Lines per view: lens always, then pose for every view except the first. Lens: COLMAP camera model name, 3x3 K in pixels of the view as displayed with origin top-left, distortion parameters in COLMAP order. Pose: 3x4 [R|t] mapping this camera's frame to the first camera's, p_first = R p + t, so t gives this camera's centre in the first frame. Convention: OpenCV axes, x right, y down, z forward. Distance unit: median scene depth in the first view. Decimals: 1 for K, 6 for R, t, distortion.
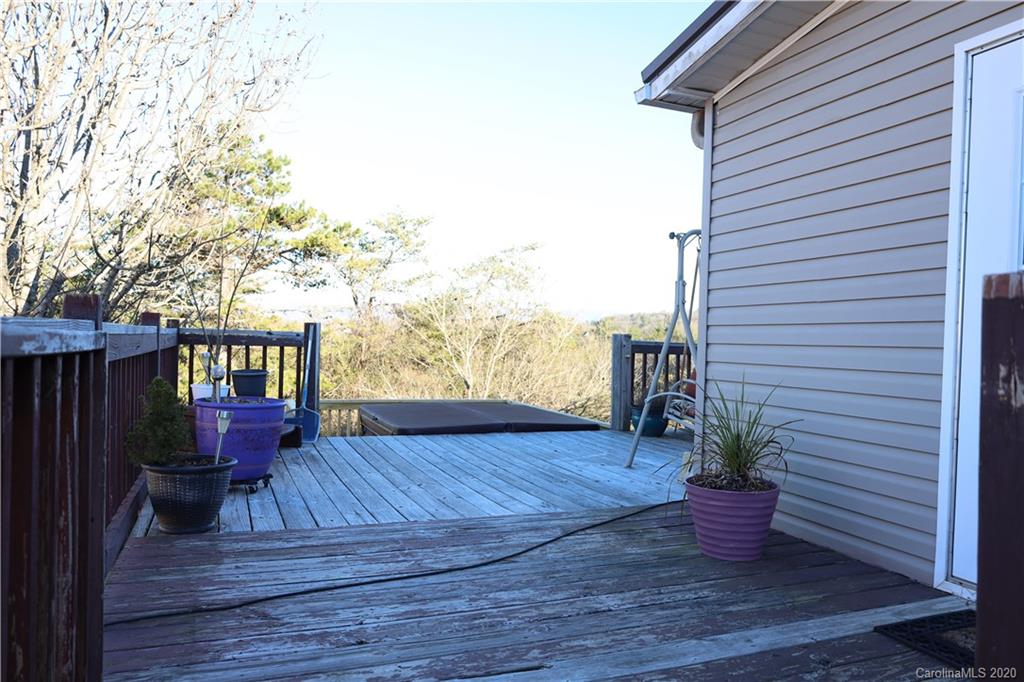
lens RADIAL K [[705.7, 0, 512.0], [0, 705.7, 341.0], [0, 0, 1]] dist [-0.001205, 0.000653]
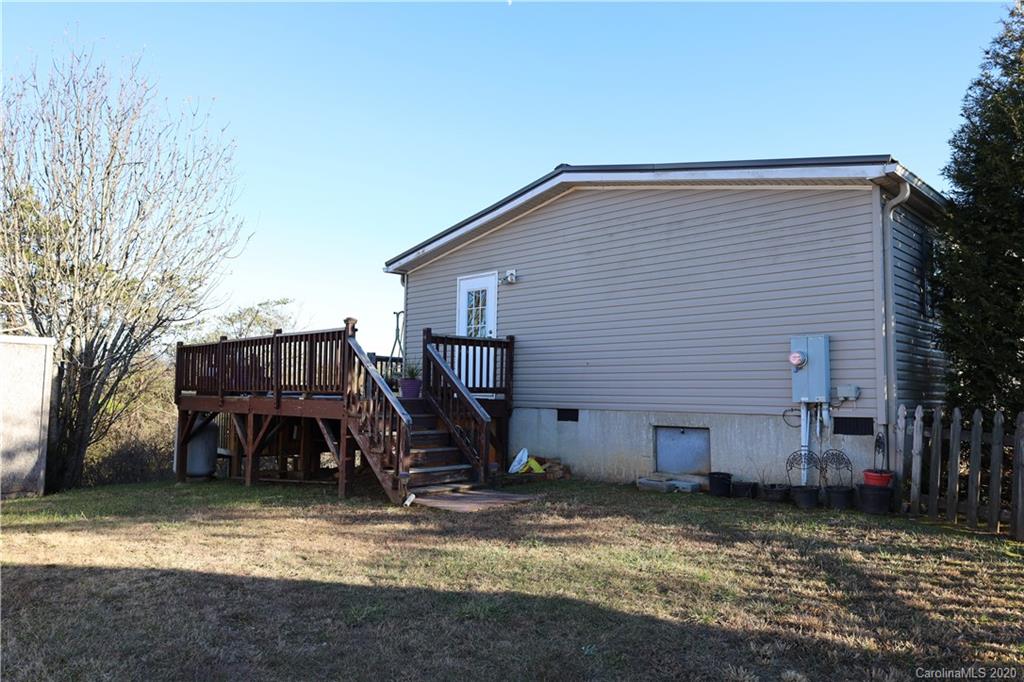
lens RADIAL K [[705.7, 0, 512.0], [0, 705.7, 341.0], [0, 0, 1]] dist [-0.001205, 0.000653]
pose [[0.922786, 0.010909, 0.385158, -0.463105], [0.015953, 0.997660, -0.066478, 0.172319], [-0.384982, 0.067489, 0.920453, -1.931456]]
